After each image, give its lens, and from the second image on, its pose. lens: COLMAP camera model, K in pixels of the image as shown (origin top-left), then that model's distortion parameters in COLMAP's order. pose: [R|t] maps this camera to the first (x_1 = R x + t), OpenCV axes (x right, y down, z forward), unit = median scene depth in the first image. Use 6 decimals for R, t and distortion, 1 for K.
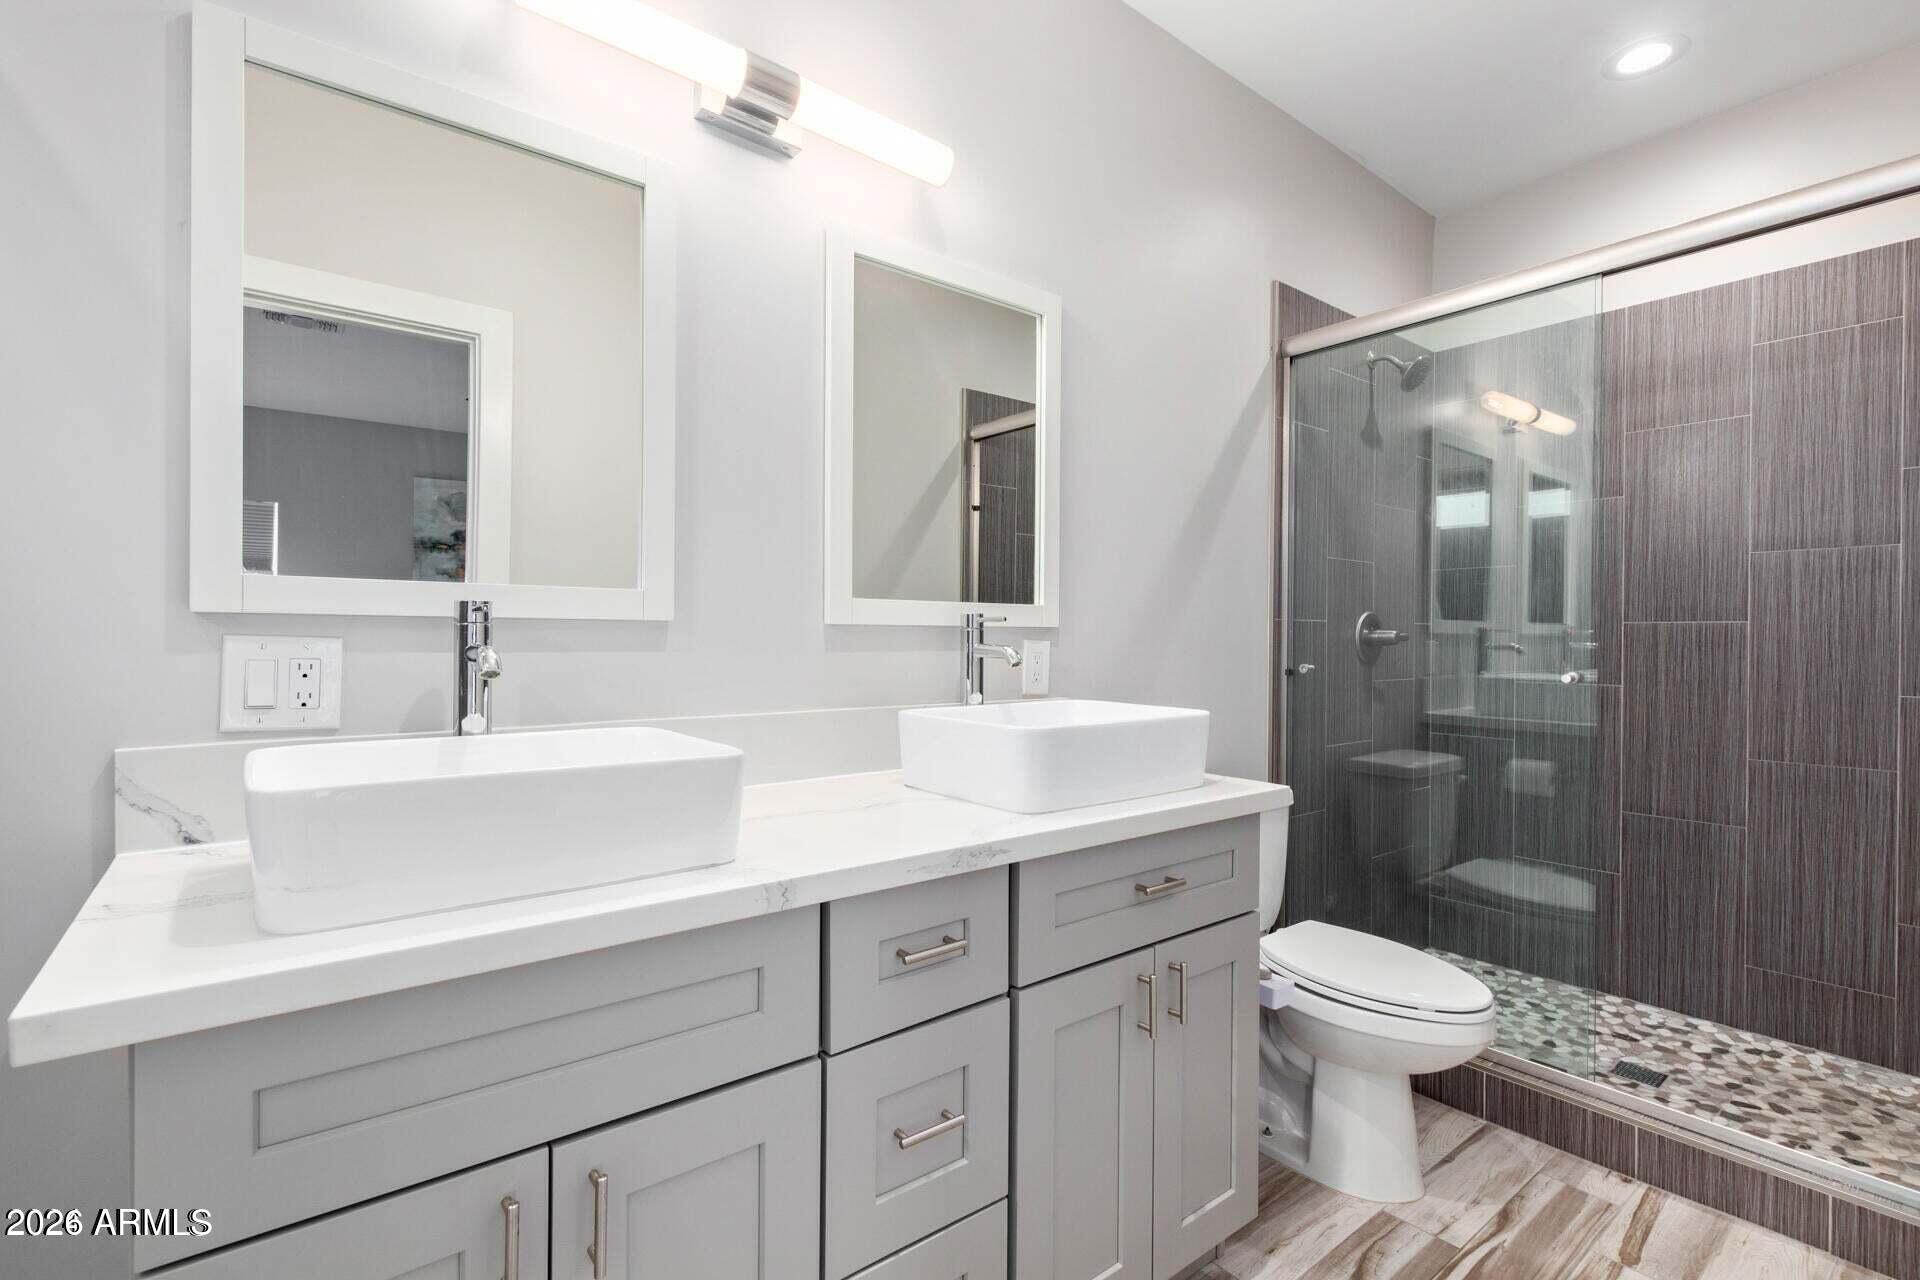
lens RADIAL K [[876.4, 0, 967.1], [0, 876.4, 636.4], [0, 0, 1]] dist [0.005171, -0.001868]
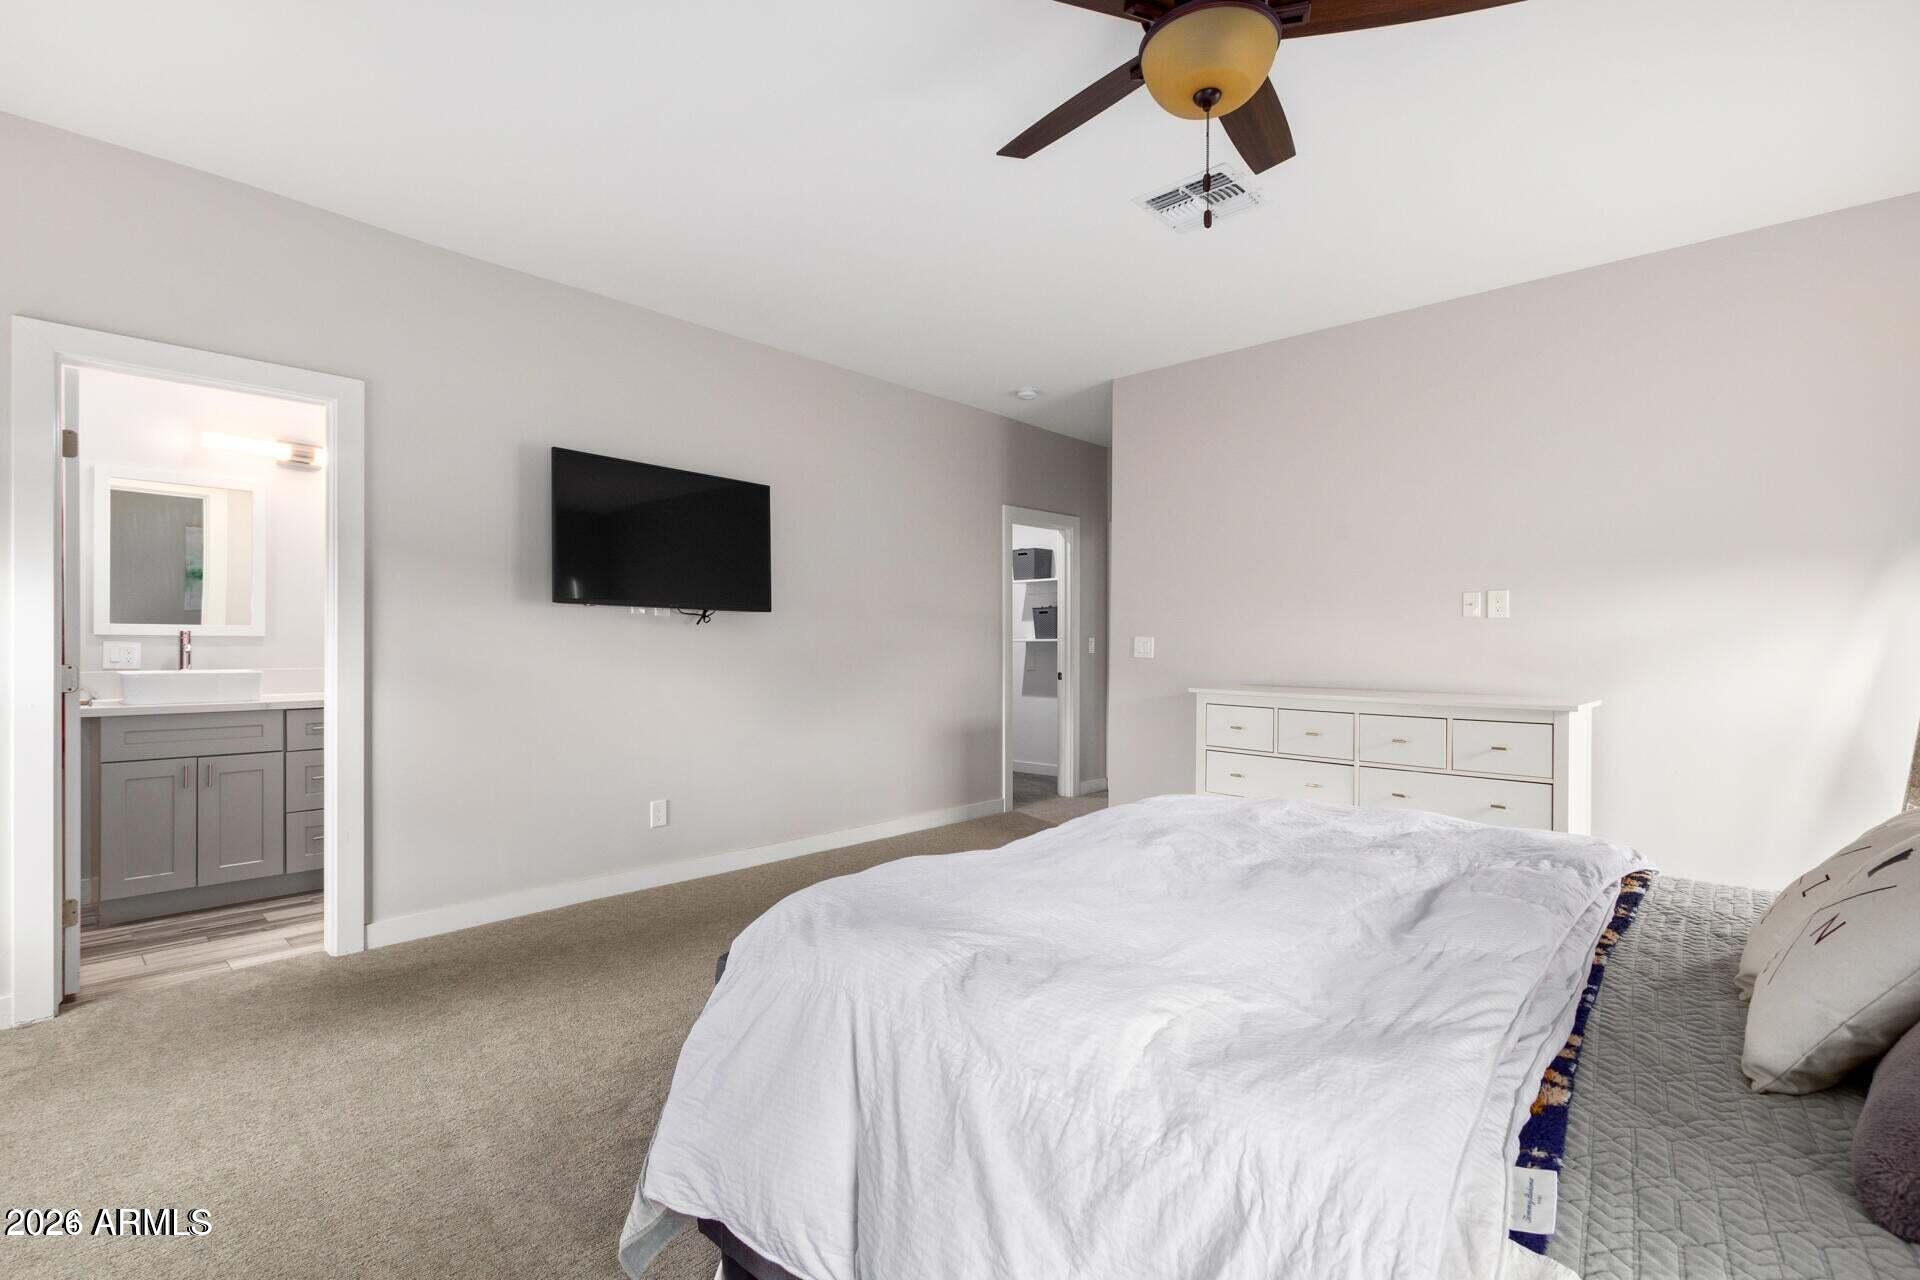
lens RADIAL K [[876.4, 0, 956.3], [0, 876.4, 636.5], [0, 0, 1]] dist [0.005171, -0.001868]
pose [[0.989110, -0.004752, 0.147102, 1.832004], [0.006109, 0.999943, -0.008773, 0.028627], [-0.147052, 0.009577, 0.989082, -2.716289]]
